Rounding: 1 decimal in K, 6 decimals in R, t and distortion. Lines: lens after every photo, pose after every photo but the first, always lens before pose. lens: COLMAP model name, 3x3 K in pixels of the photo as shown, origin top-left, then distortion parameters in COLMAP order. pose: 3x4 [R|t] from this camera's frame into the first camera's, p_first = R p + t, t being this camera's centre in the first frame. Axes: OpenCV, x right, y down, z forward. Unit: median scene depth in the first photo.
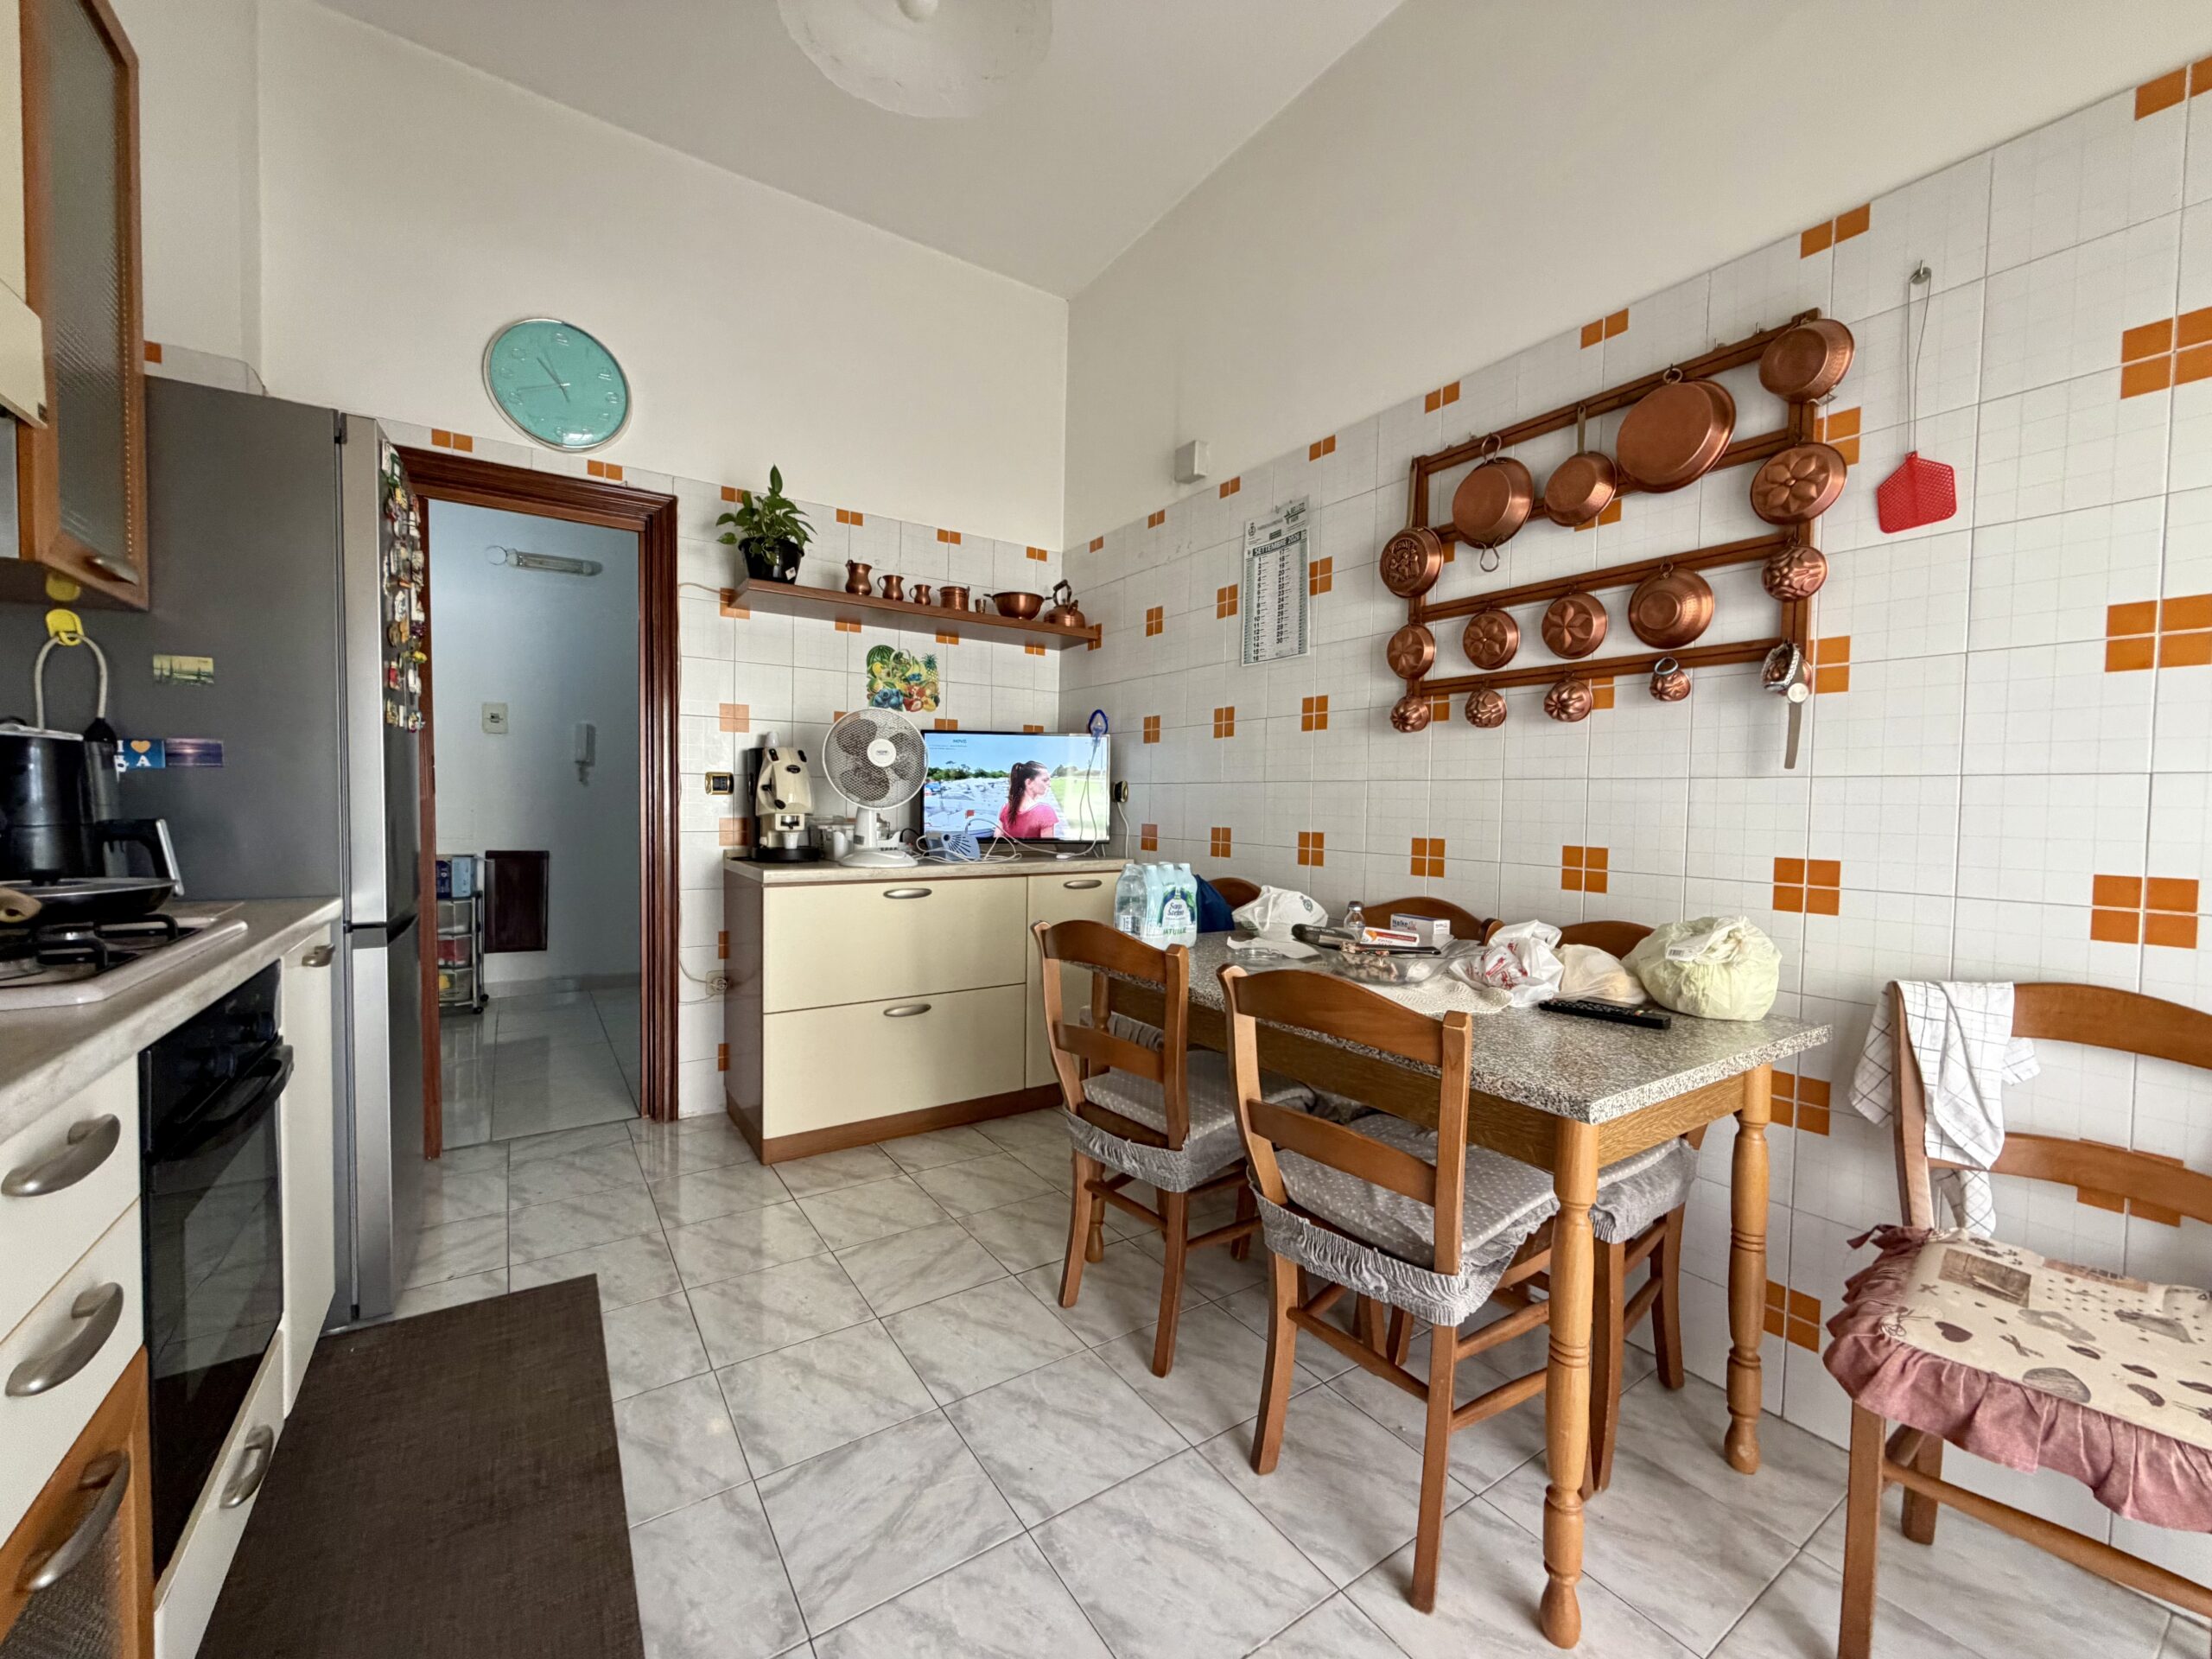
lens RADIAL K [[874.4, 0, 1094.9], [0, 874.4, 830.8], [0, 0, 1]] dist [-0.001544, -0.001223]
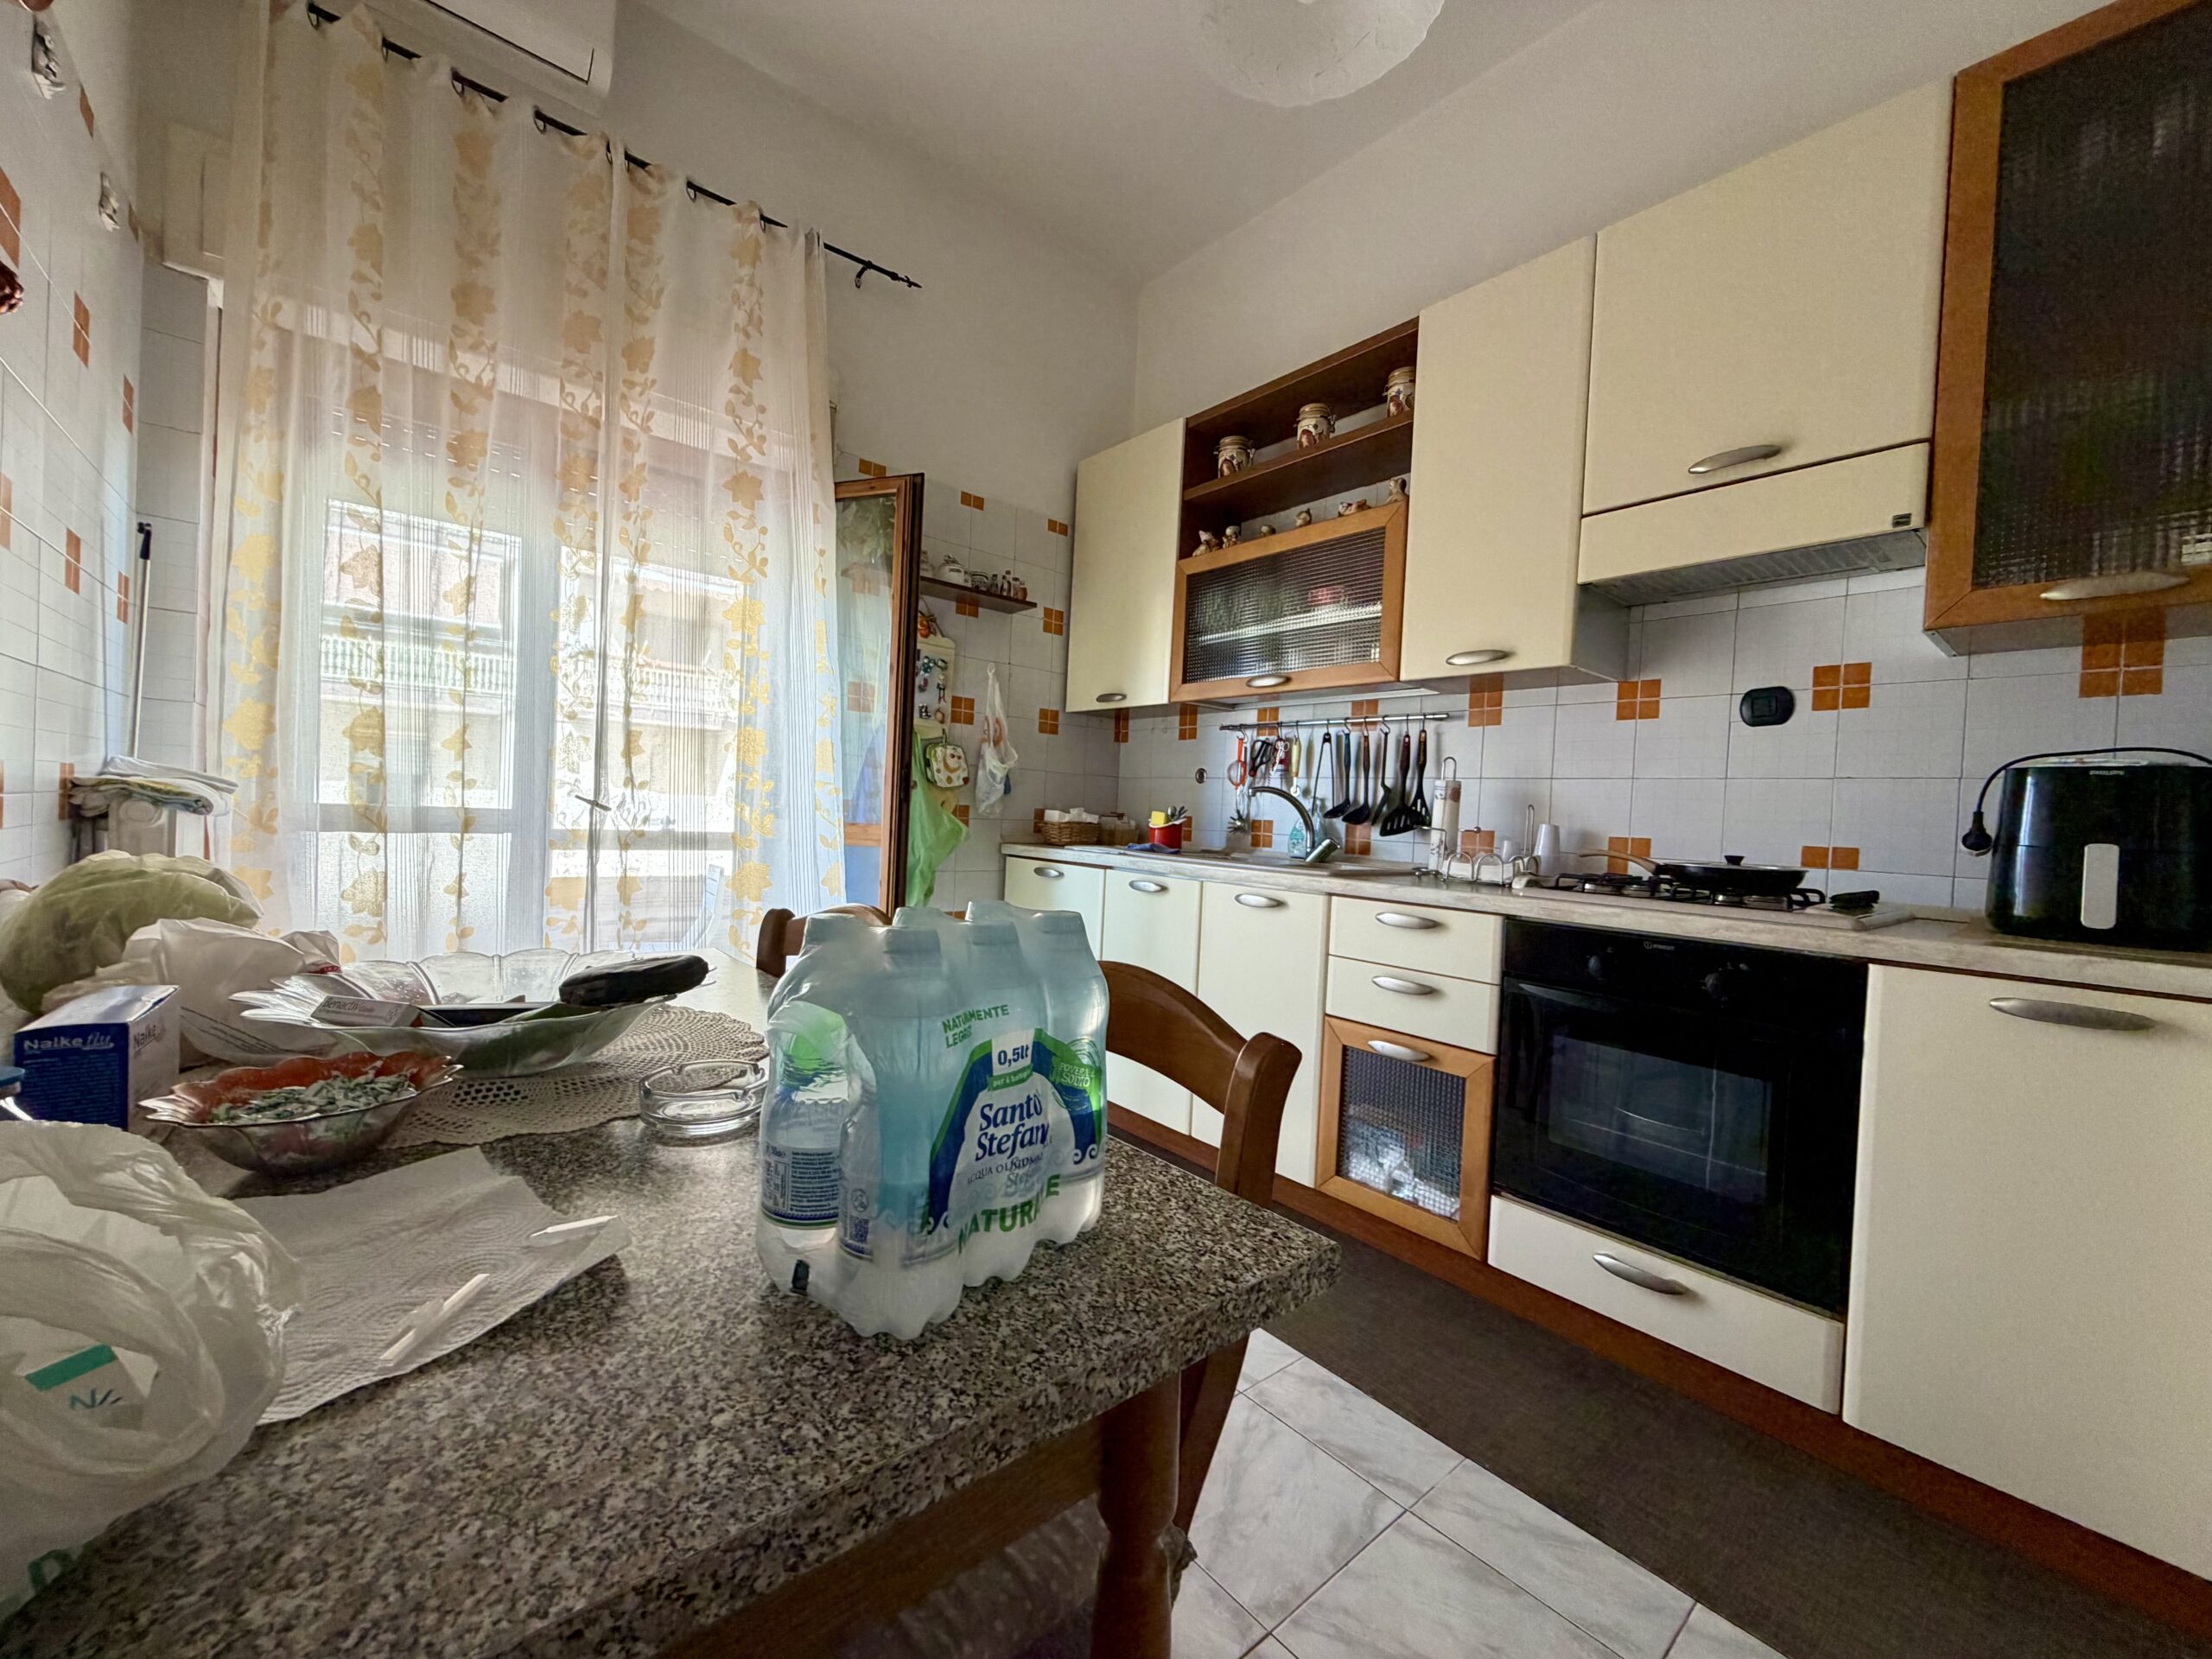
lens RADIAL K [[874.4, 0, 1095.9], [0, 874.4, 829.4], [0, 0, 1]] dist [-0.001544, -0.001223]
pose [[-0.991474, -0.060806, -0.115247, 0.048221], [-0.067173, 0.996376, 0.052185, -0.002521], [0.111656, 0.059482, -0.991965, 0.972968]]
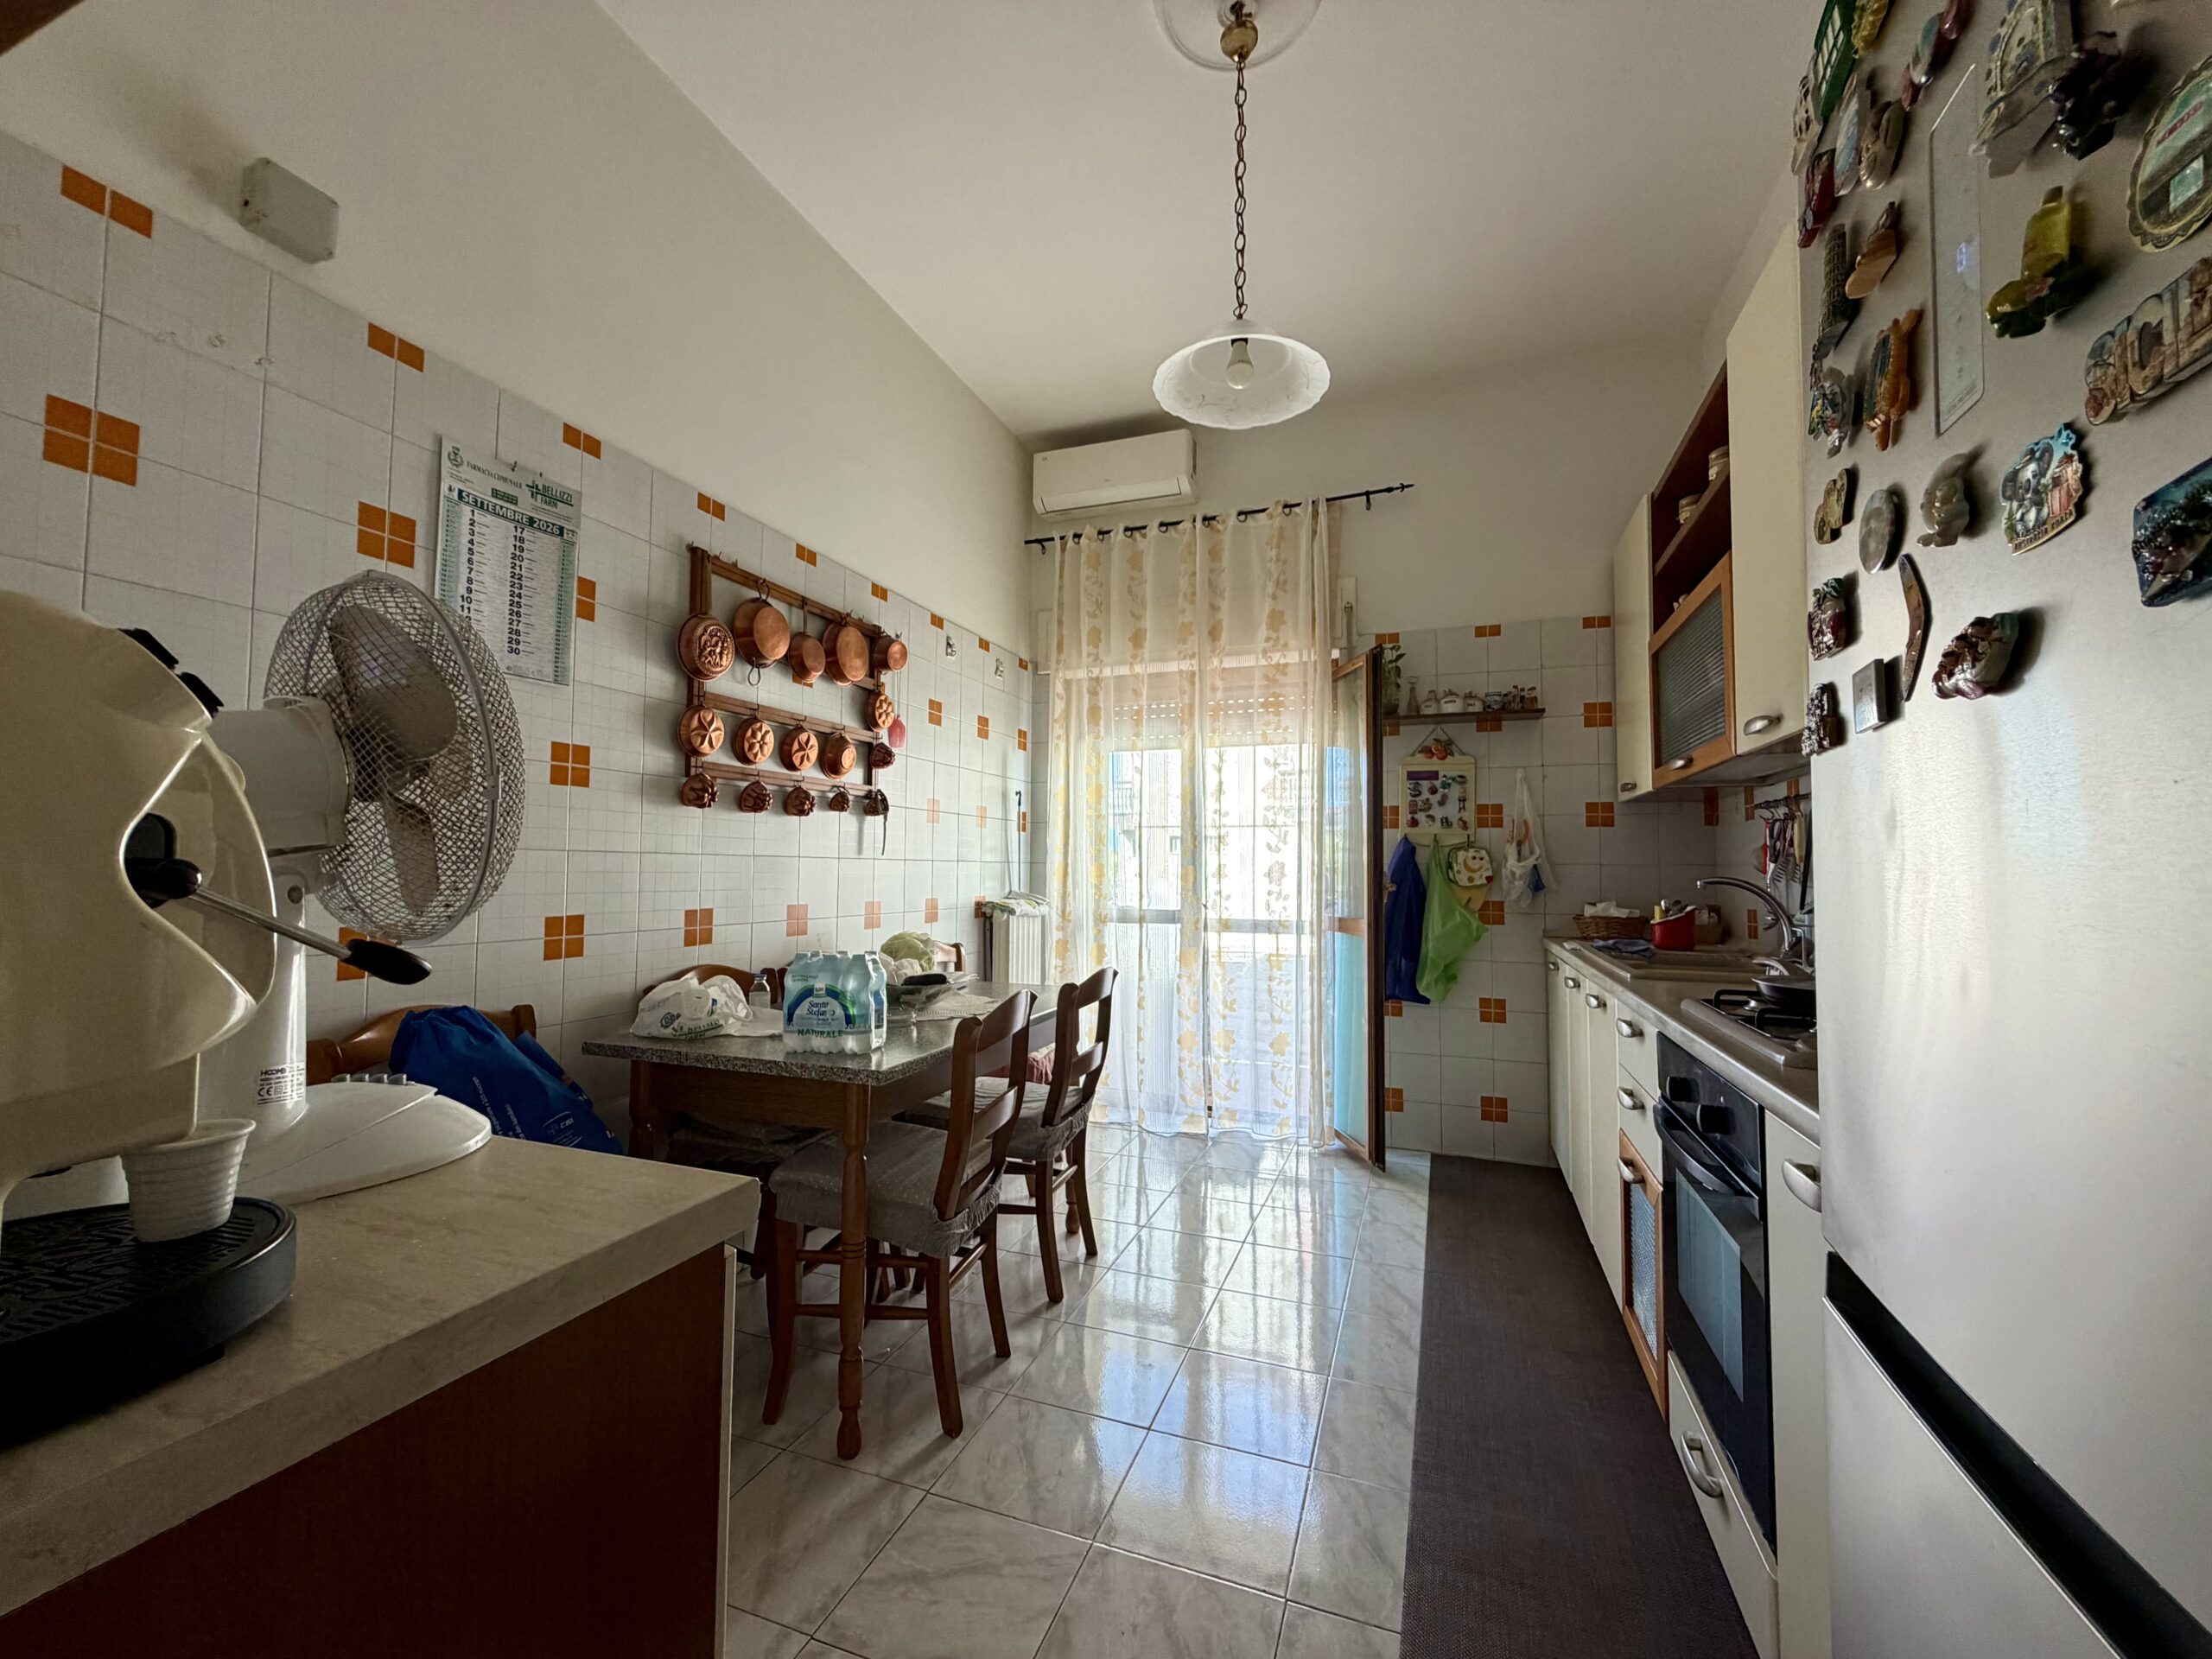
lens RADIAL K [[874.4, 0, 1108.8], [0, 874.4, 834.5], [0, 0, 1]] dist [-0.001544, -0.001223]
pose [[-0.588511, 0.013443, 0.808378, -0.632195], [0.010984, 0.999902, -0.008631, -0.056583], [-0.808415, 0.003799, -0.588601, 1.010462]]
